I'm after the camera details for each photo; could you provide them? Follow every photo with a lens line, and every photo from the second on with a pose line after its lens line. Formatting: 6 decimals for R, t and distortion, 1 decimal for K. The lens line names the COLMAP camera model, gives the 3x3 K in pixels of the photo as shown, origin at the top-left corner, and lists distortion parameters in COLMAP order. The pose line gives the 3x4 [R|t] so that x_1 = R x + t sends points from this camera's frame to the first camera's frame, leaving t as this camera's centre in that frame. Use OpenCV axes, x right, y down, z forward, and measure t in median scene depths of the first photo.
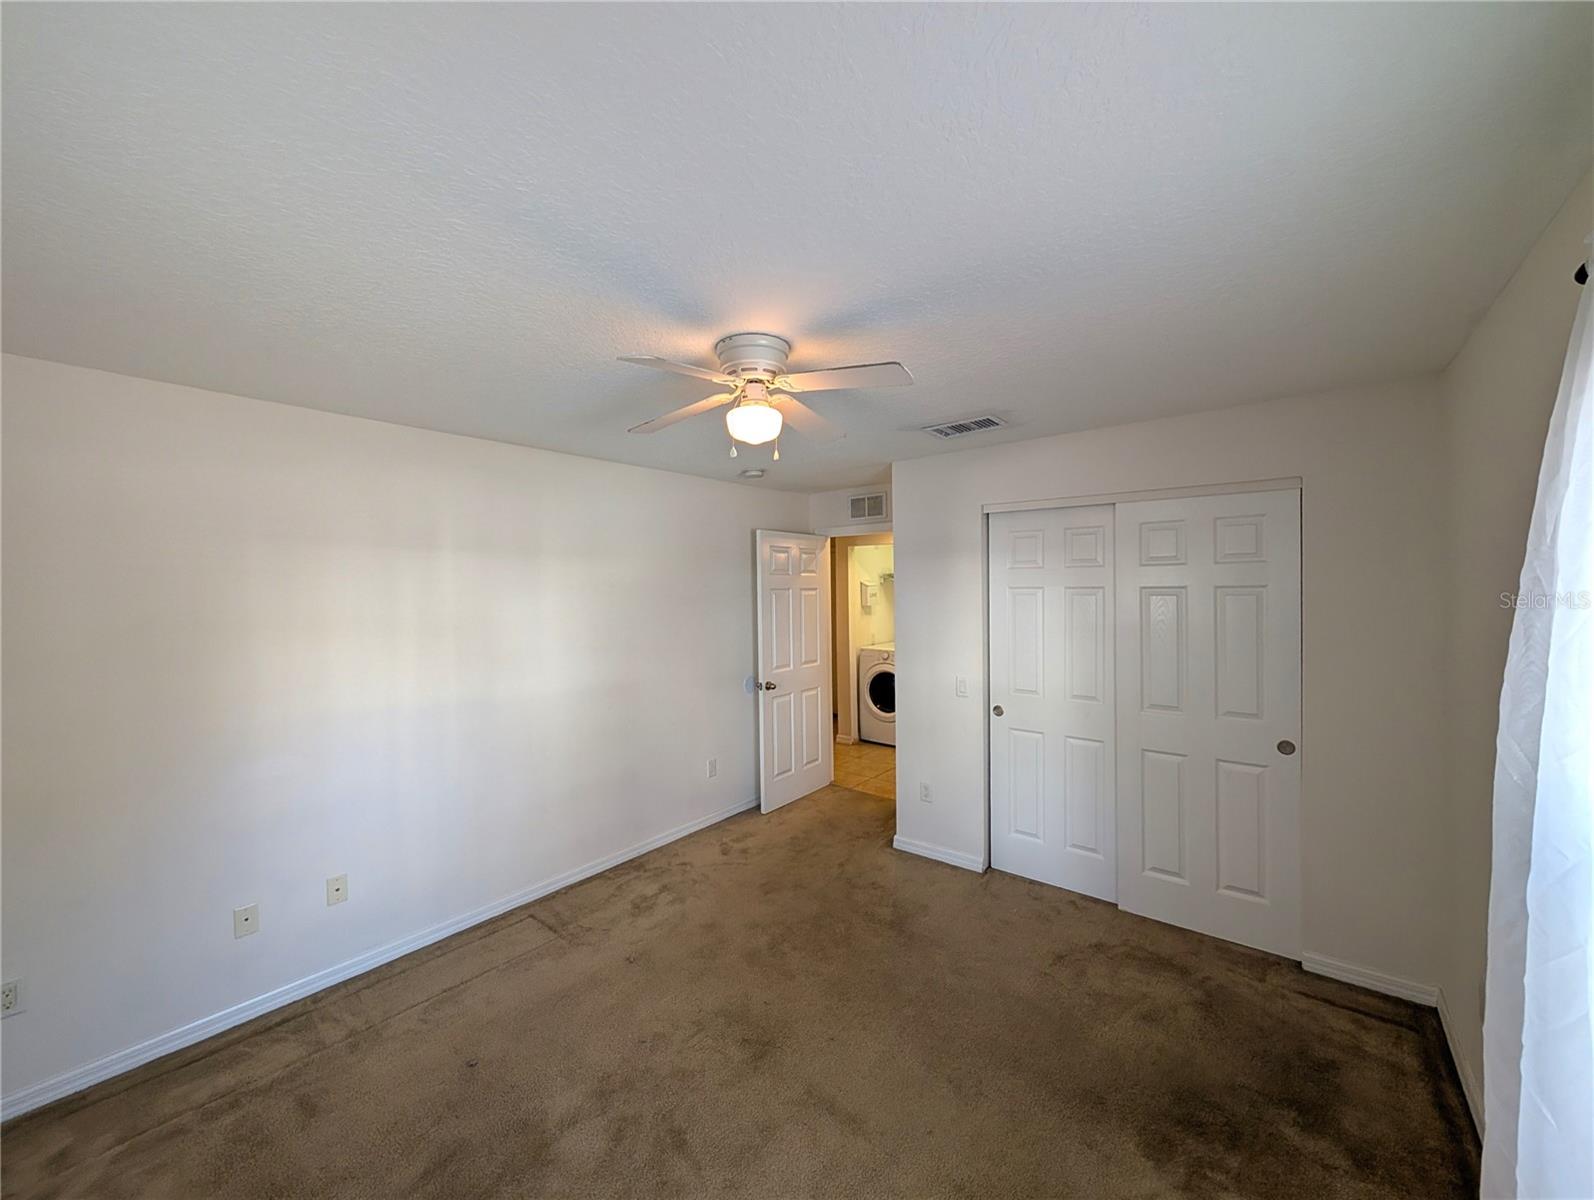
lens RADIAL K [[622.2, 0, 799.5], [0, 622.2, 595.6], [0, 0, 1]] dist [0.000797, 0.000126]
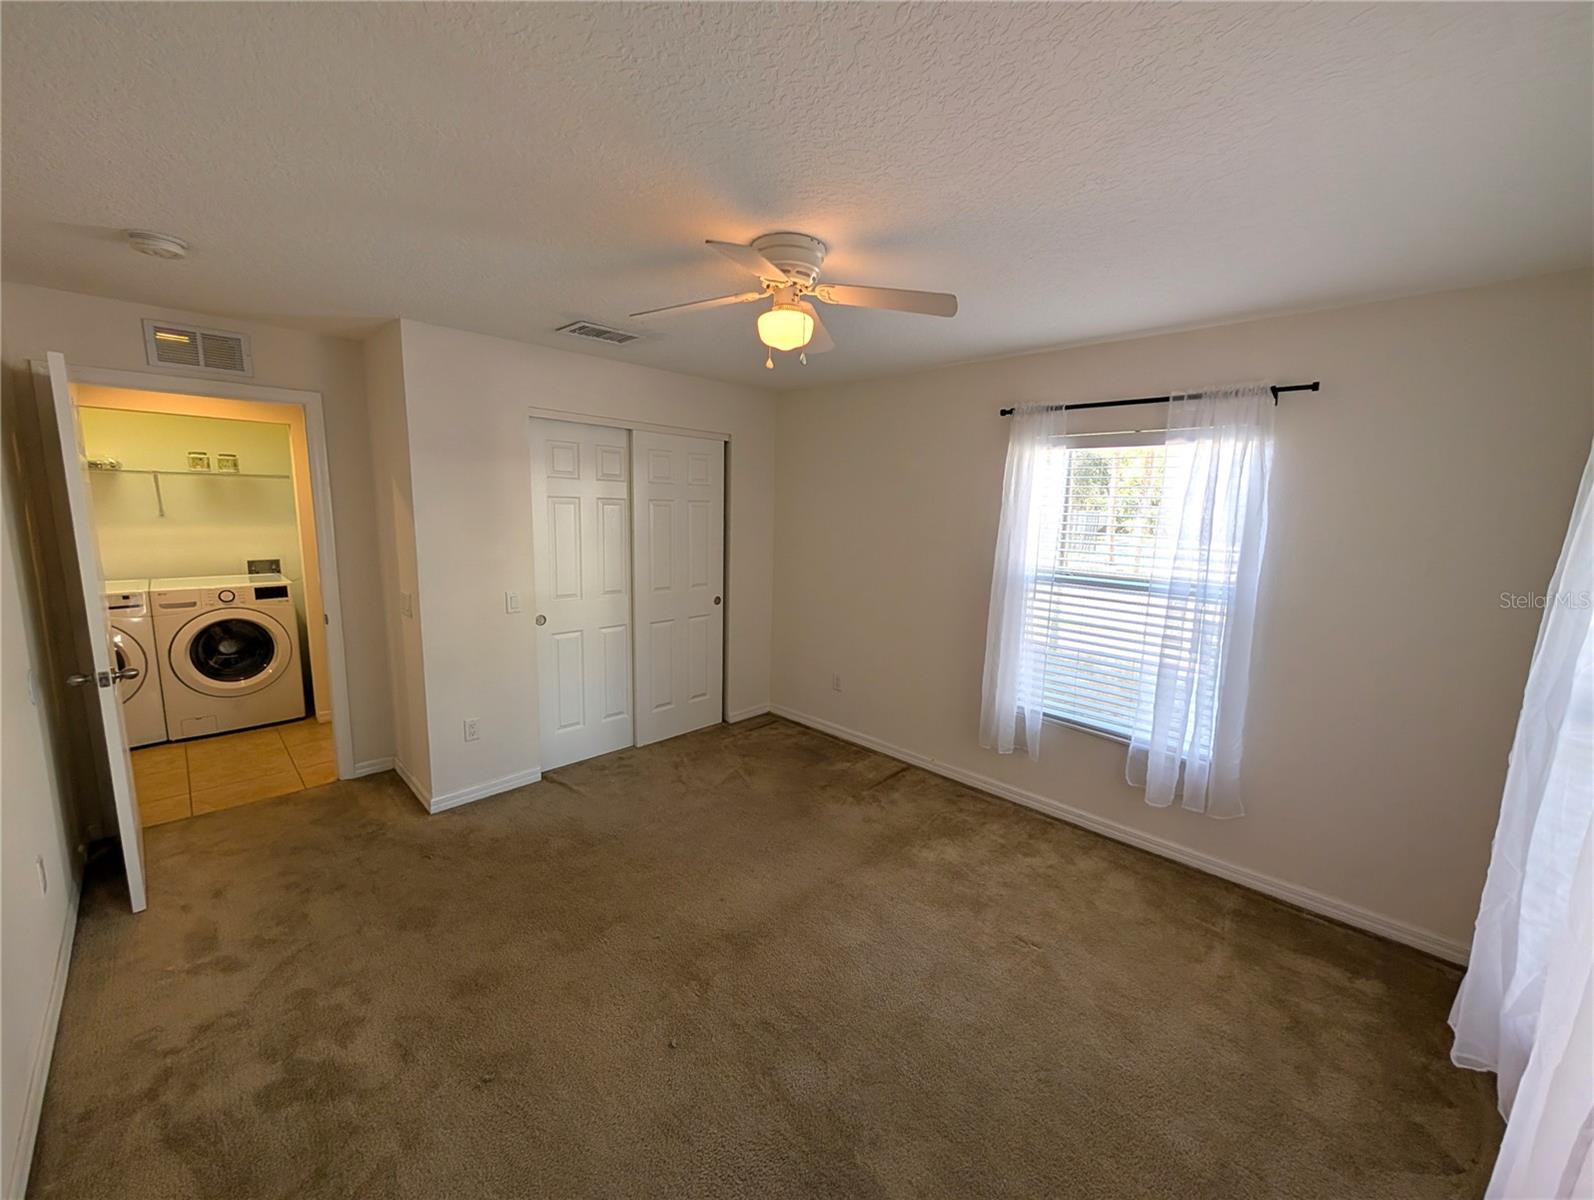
lens RADIAL K [[622.2, 0, 799.5], [0, 622.2, 595.6], [0, 0, 1]] dist [0.000797, 0.000126]
pose [[0.083688, -0.134565, 0.987364, -0.690903], [-0.010415, 0.990668, 0.135898, 0.006216], [-0.996438, -0.021656, 0.081506, 0.550330]]
